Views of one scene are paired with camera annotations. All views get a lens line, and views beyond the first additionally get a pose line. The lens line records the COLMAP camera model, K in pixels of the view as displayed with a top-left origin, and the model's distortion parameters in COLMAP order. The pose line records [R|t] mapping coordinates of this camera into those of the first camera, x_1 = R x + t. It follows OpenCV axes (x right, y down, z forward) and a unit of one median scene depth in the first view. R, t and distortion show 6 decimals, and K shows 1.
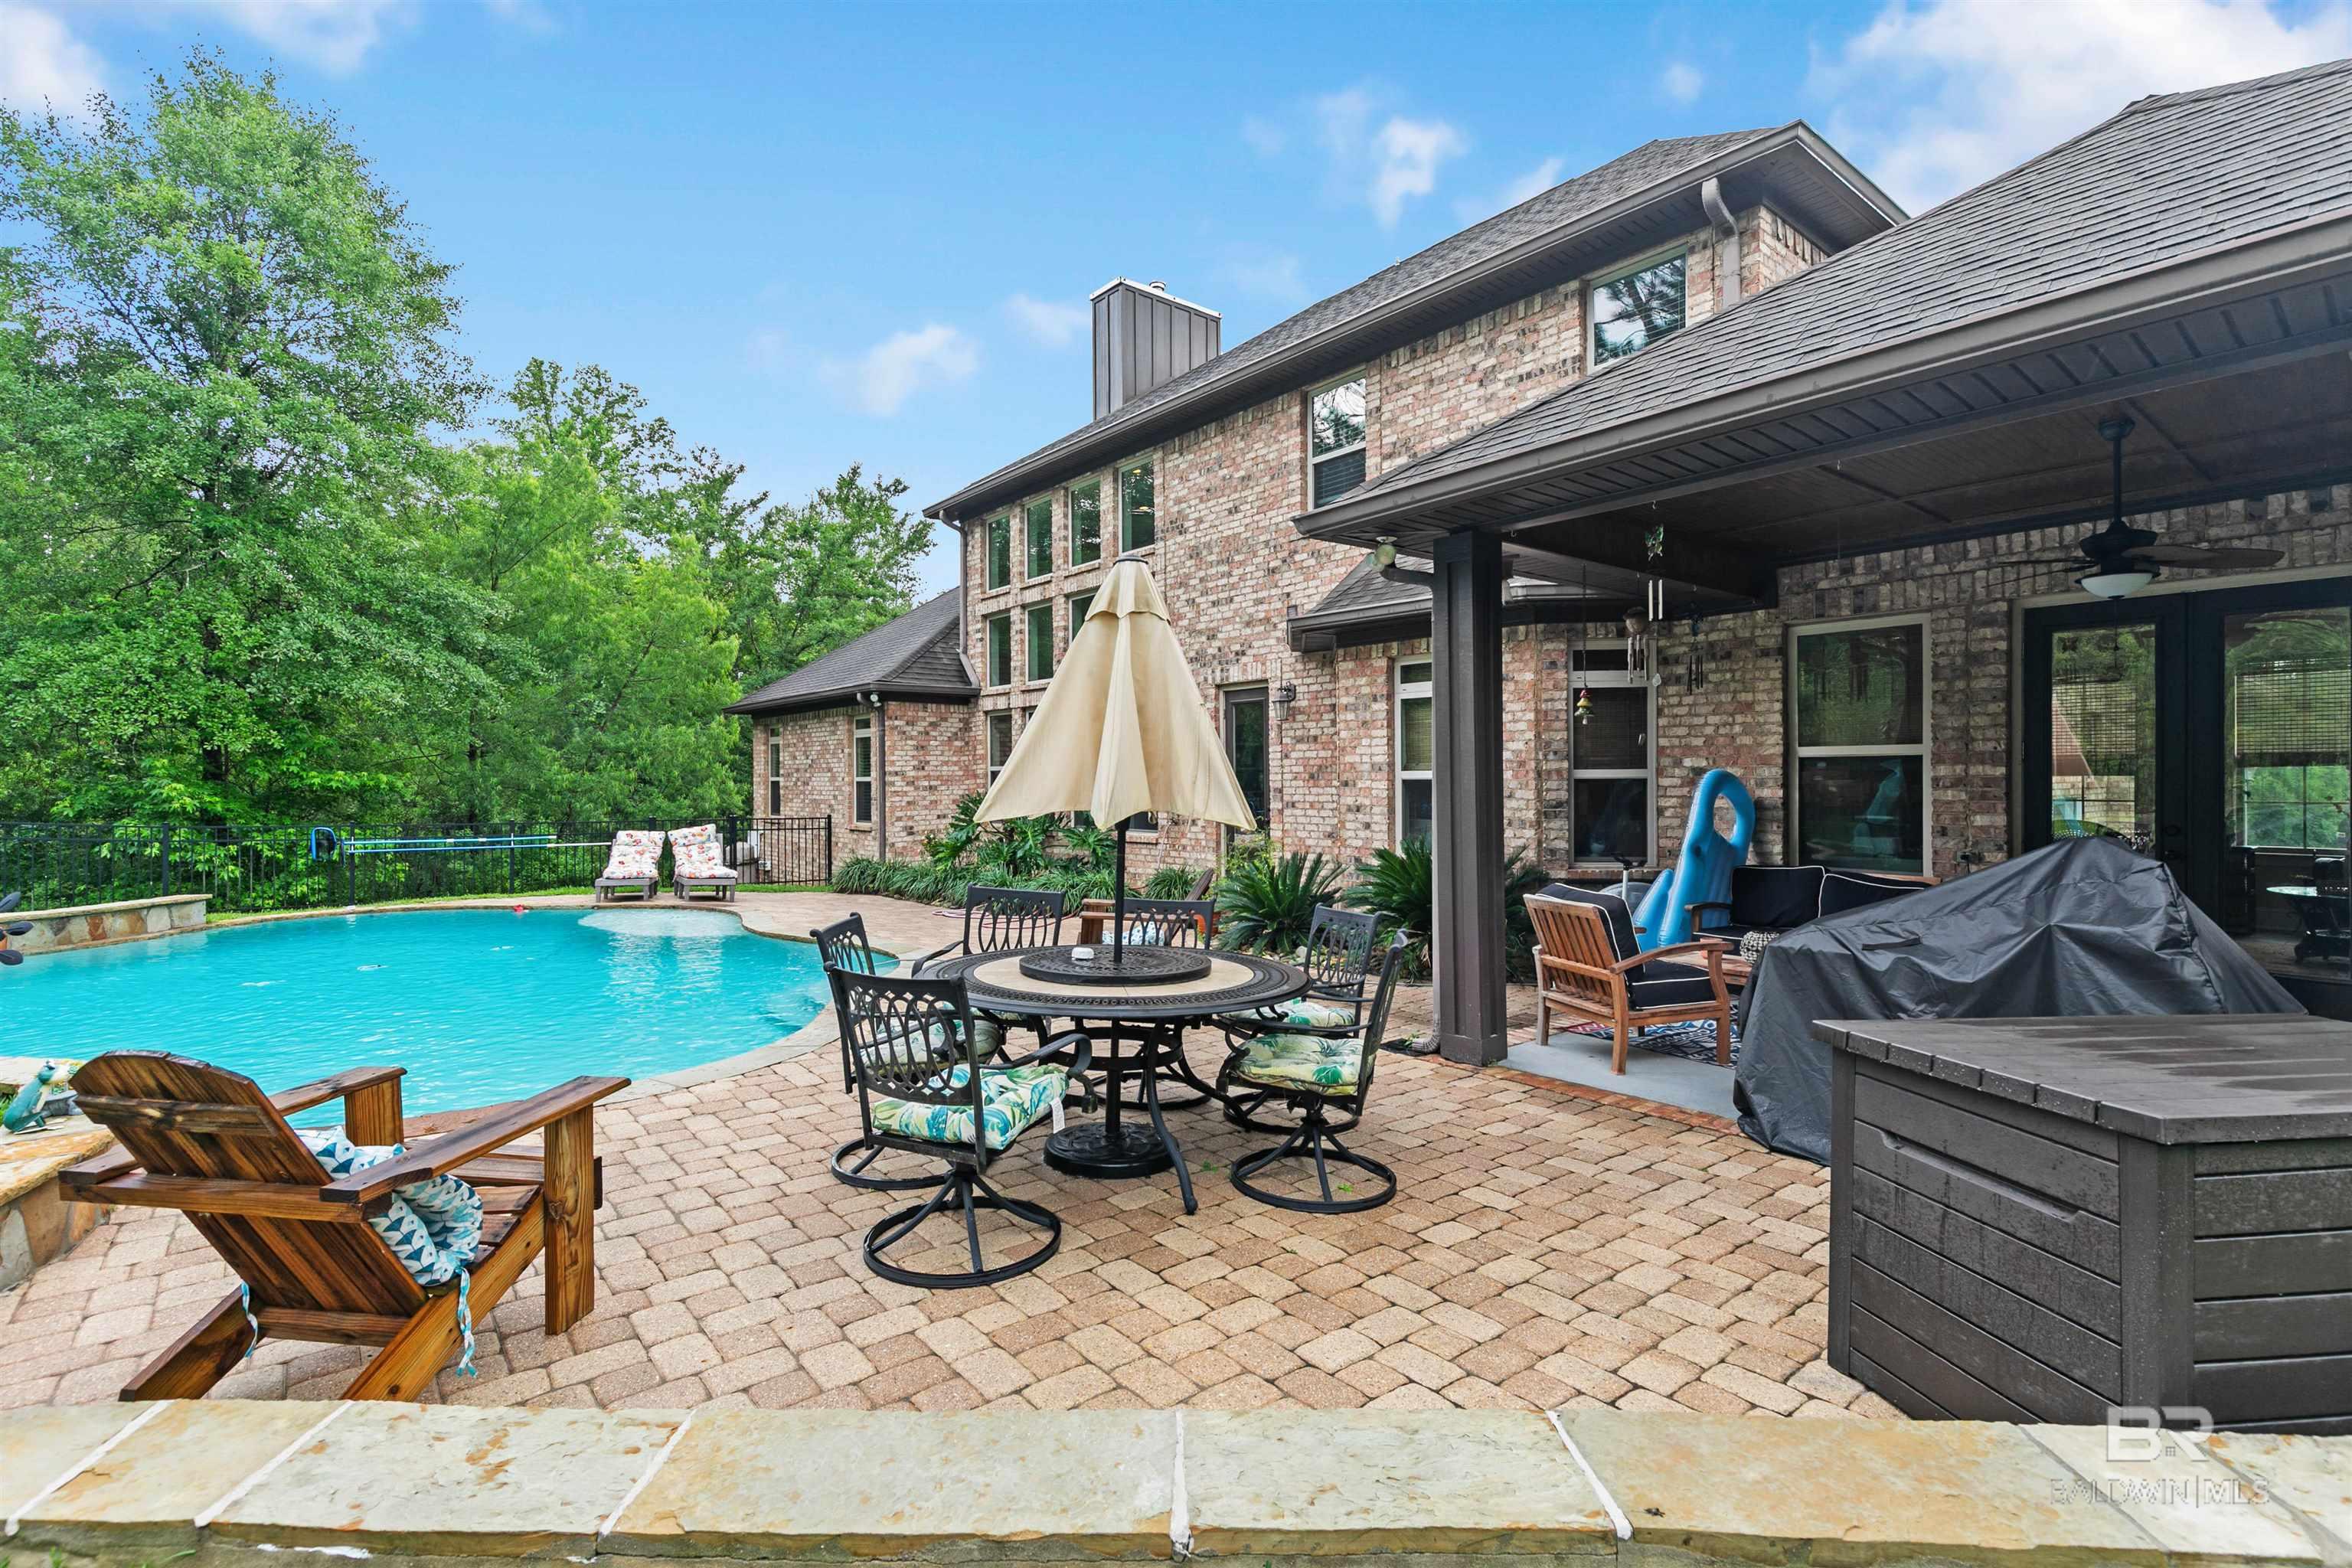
lens RADIAL K [[1072.0, 0, 1176.0], [0, 1072.0, 784.0], [0, 0, 1]] dist [0.011767, -0.000521]
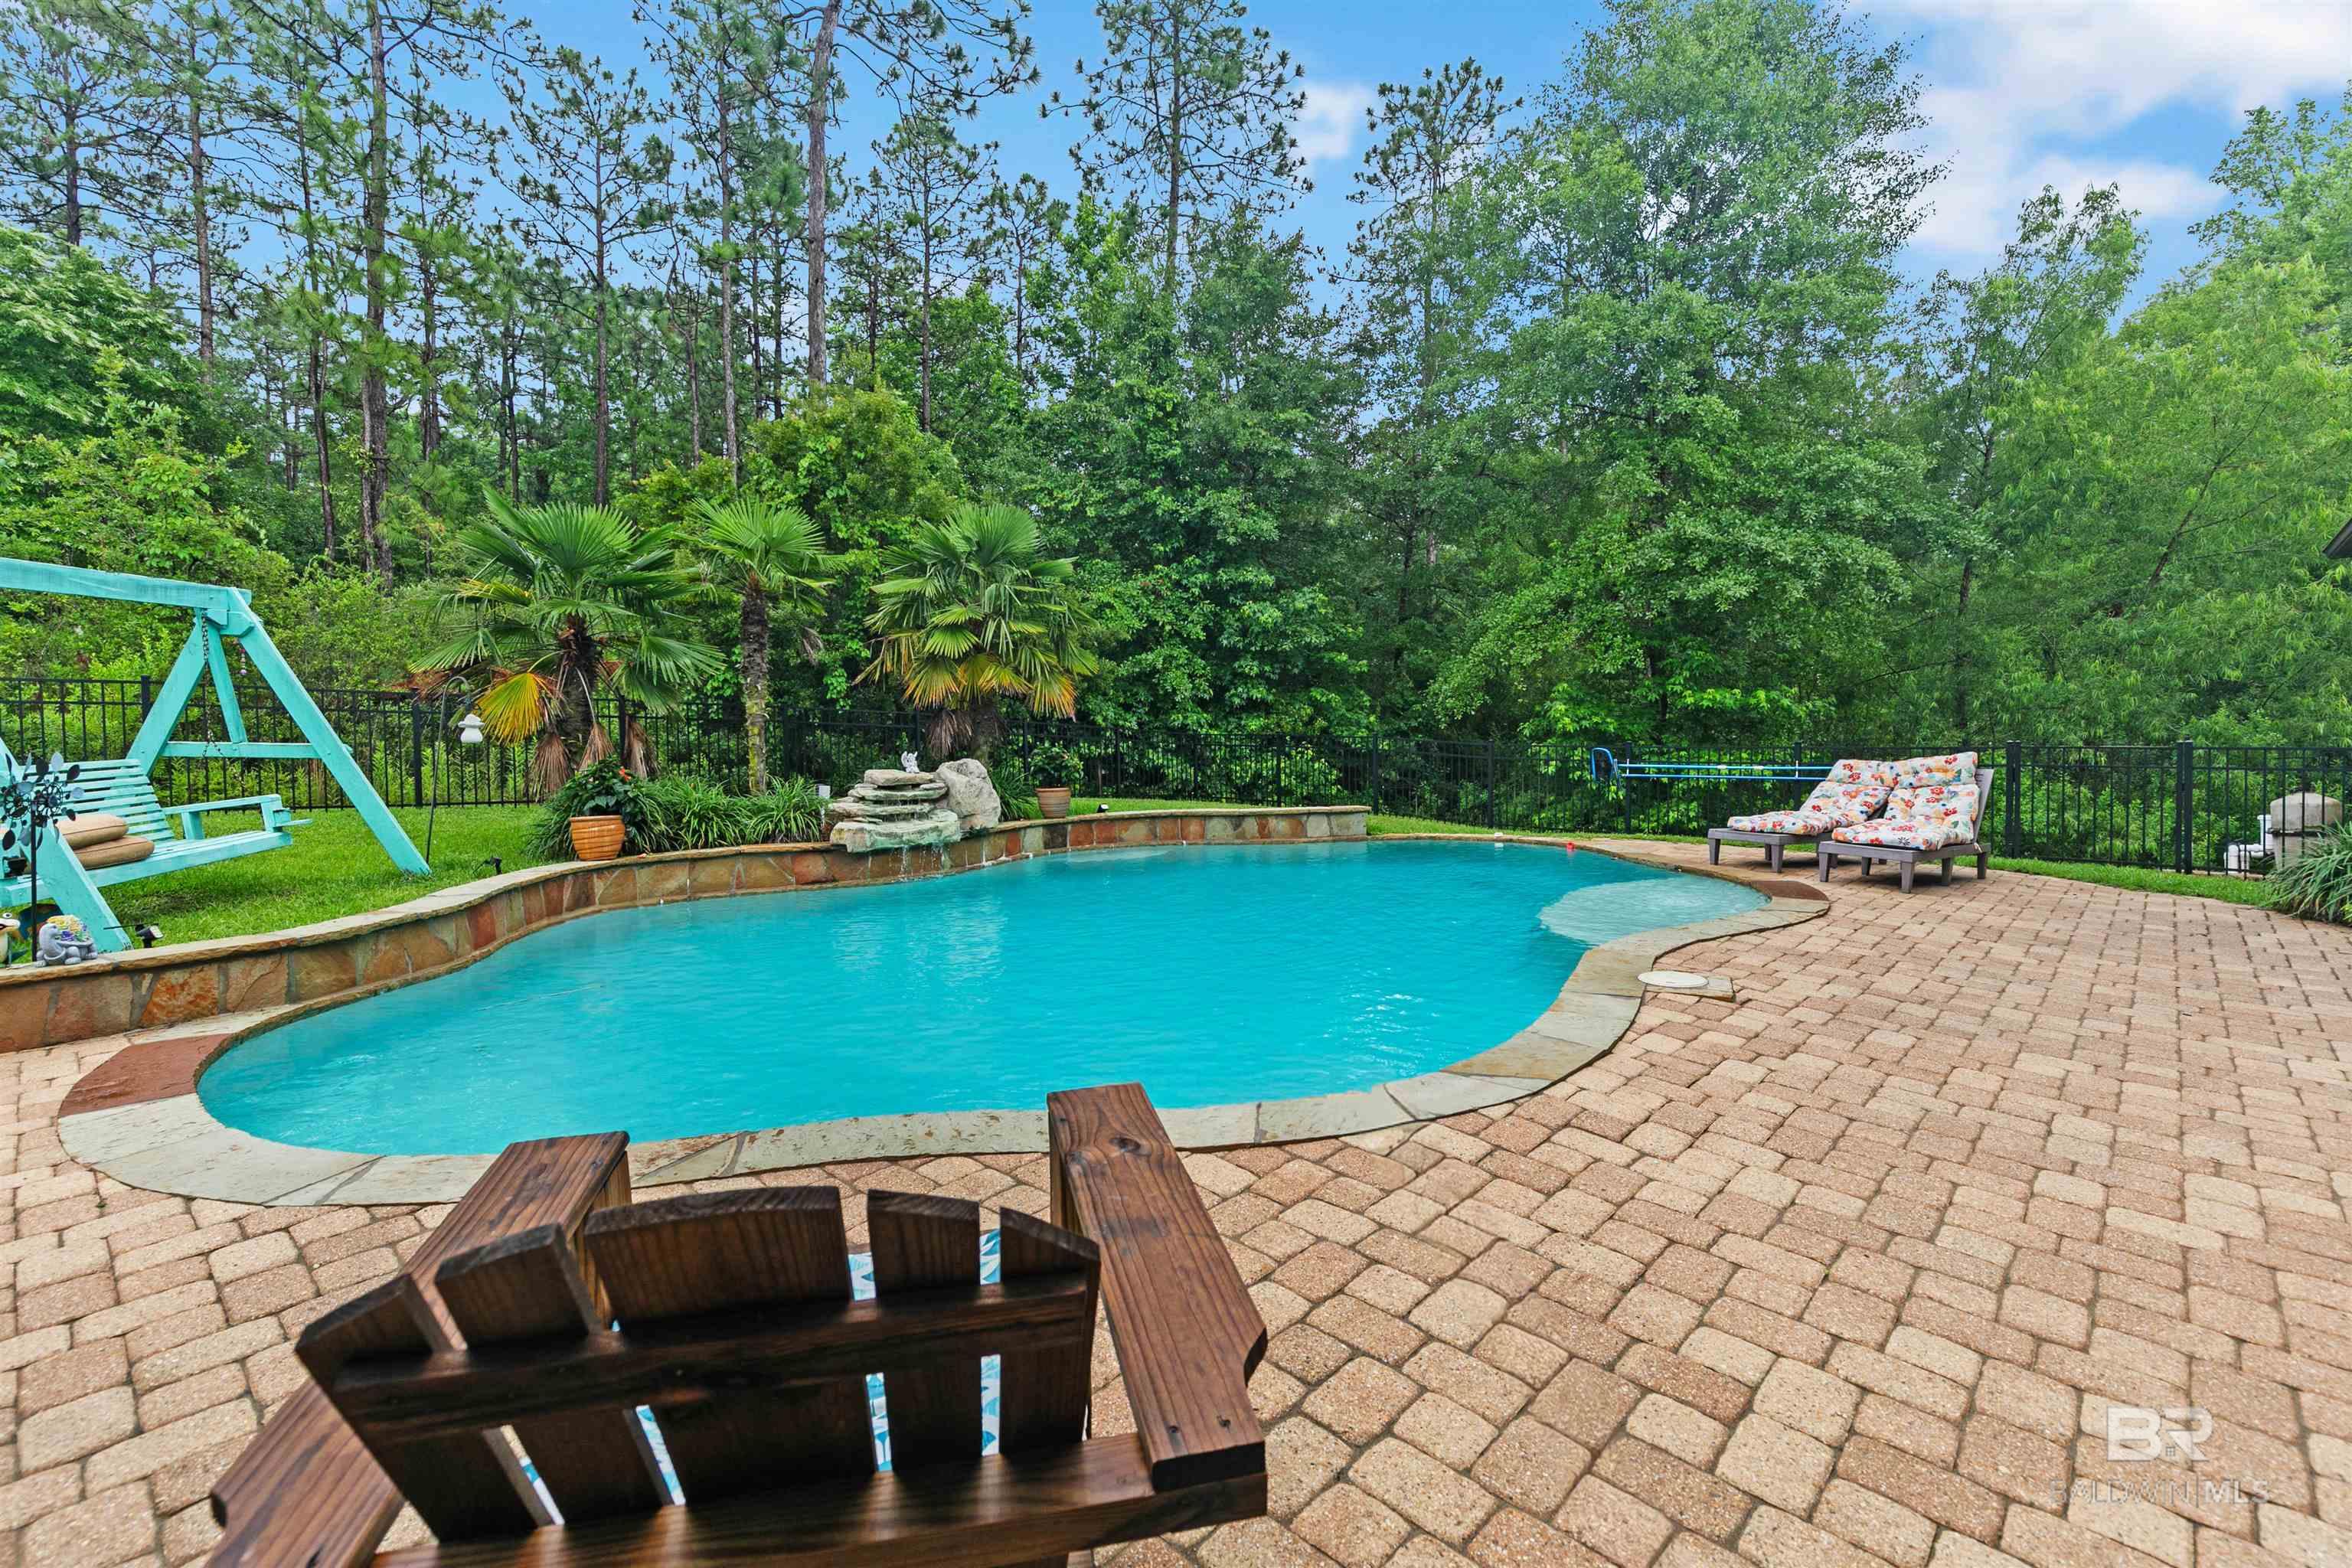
lens RADIAL K [[1049.3, 0, 1176.0], [0, 1049.3, 784.0], [0, 0, 1]] dist [0.002140, -0.000528]
pose [[0.056332, 0.047066, -0.997302, 0.112473], [0.022573, 0.998573, 0.048401, 0.021325], [0.998157, -0.025239, 0.055189, 0.651141]]
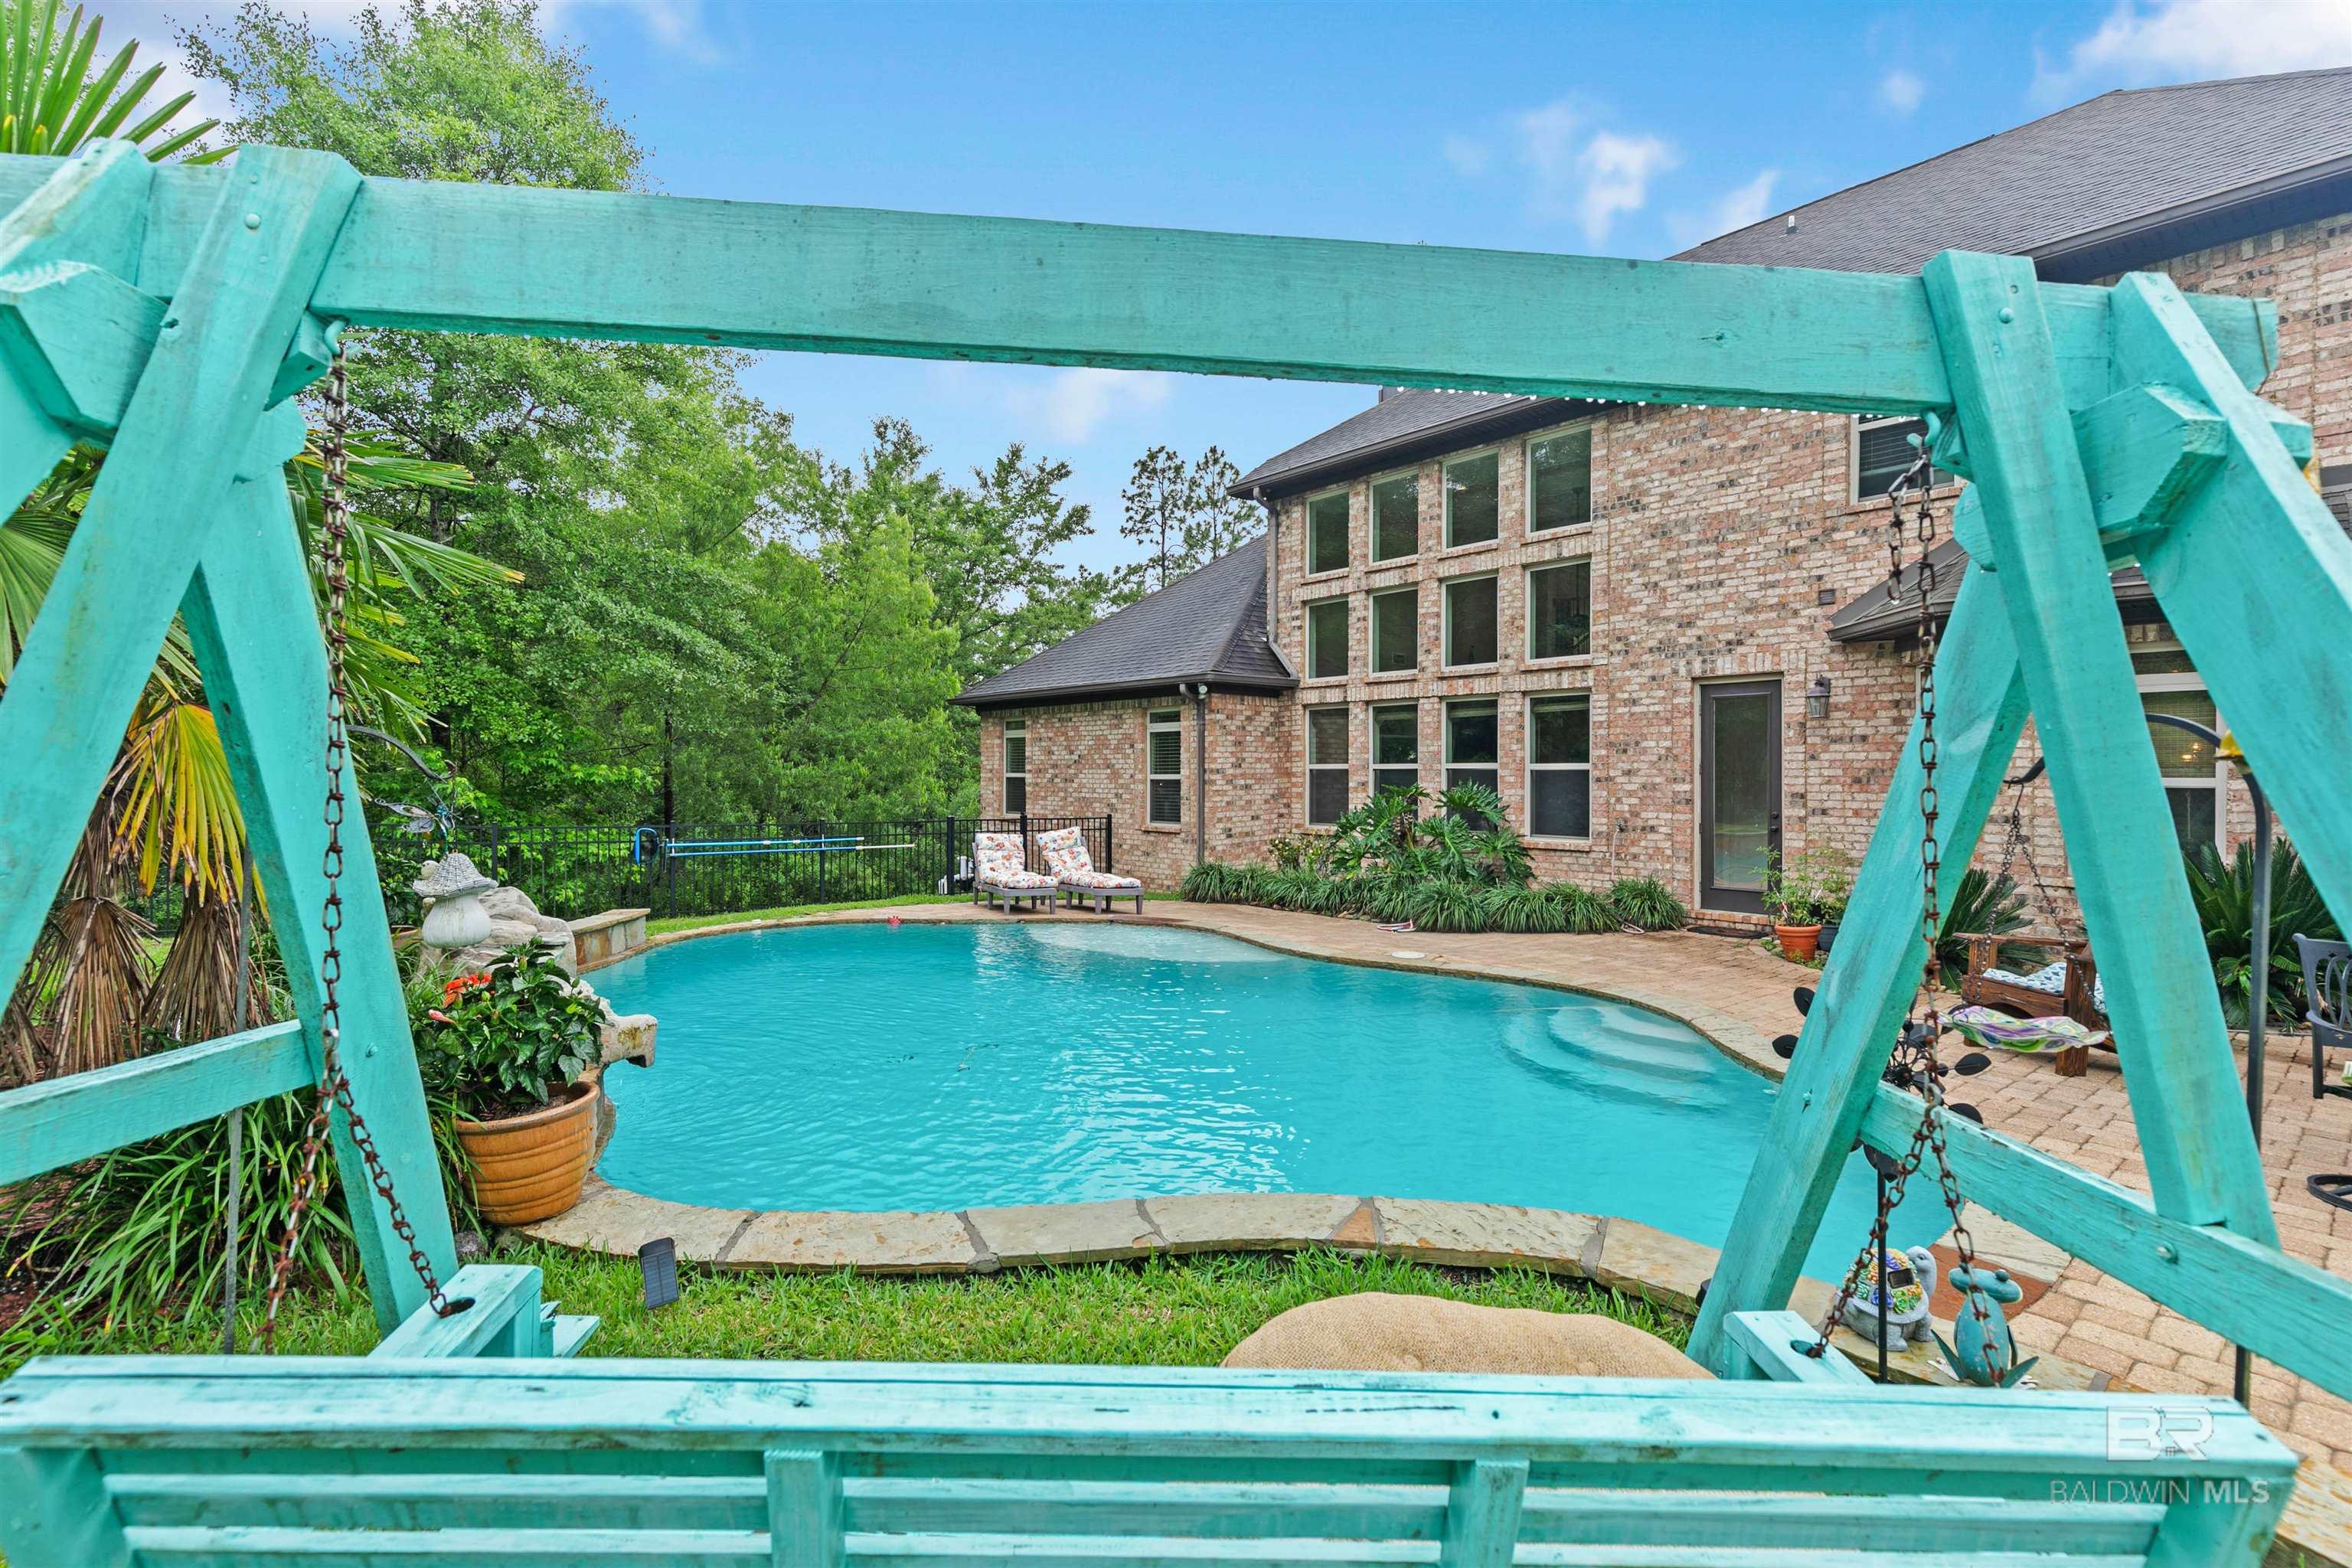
lens RADIAL K [[1049.3, 0, 1176.0], [0, 1049.3, 784.0], [0, 0, 1]] dist [0.002140, -0.000528]
pose [[0.999543, 0.006311, 0.029566, -0.438398], [-0.006489, 0.999961, 0.005936, -0.005376], [-0.029527, -0.006125, 0.999545, 0.131832]]
